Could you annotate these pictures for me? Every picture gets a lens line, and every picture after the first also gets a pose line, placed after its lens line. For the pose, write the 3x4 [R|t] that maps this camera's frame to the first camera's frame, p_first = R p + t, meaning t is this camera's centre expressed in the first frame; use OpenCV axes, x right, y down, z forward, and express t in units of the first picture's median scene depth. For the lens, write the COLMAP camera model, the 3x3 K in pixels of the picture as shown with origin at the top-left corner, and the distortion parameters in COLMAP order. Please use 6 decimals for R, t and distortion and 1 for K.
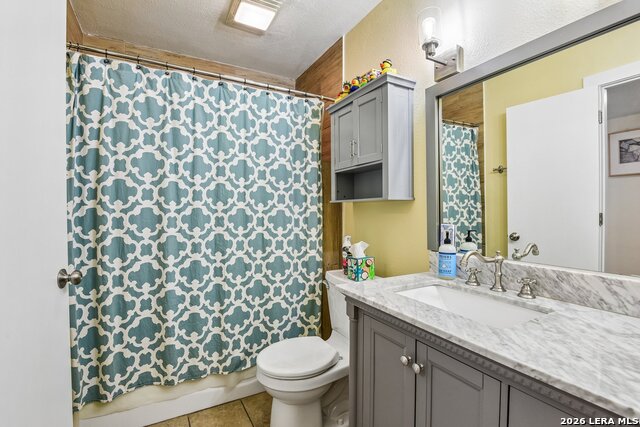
lens RADIAL K [[294.1, 0, 318.7], [0, 294.1, 215.5], [0, 0, 1]] dist [-0.012712, -0.004320]
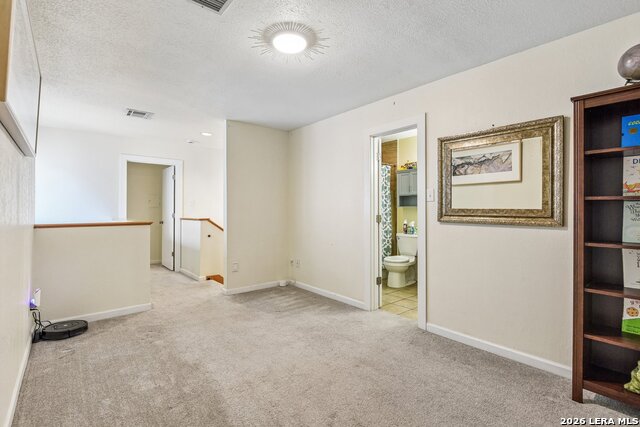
lens RADIAL K [[312.5, 0, 316.4], [0, 312.5, 209.3], [0, 0, 1]] dist [-0.018053, -0.001249]
pose [[0.980846, 0.005490, 0.194709, -1.160690], [-0.001481, 0.999784, -0.020732, 0.032367], [-0.194781, 0.020046, 0.980642, -1.521744]]
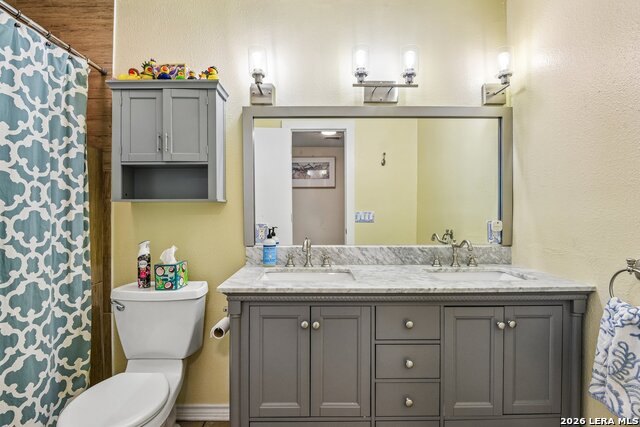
lens RADIAL K [[312.5, 0, 319.9], [0, 312.5, 209.5], [0, 0, 1]] dist [-0.018053, -0.001249]
pose [[0.469519, 0.008298, 0.882884, -0.416053], [0.015473, 0.999725, -0.017624, 0.000595], [-0.882787, 0.021935, 0.469261, 0.121529]]
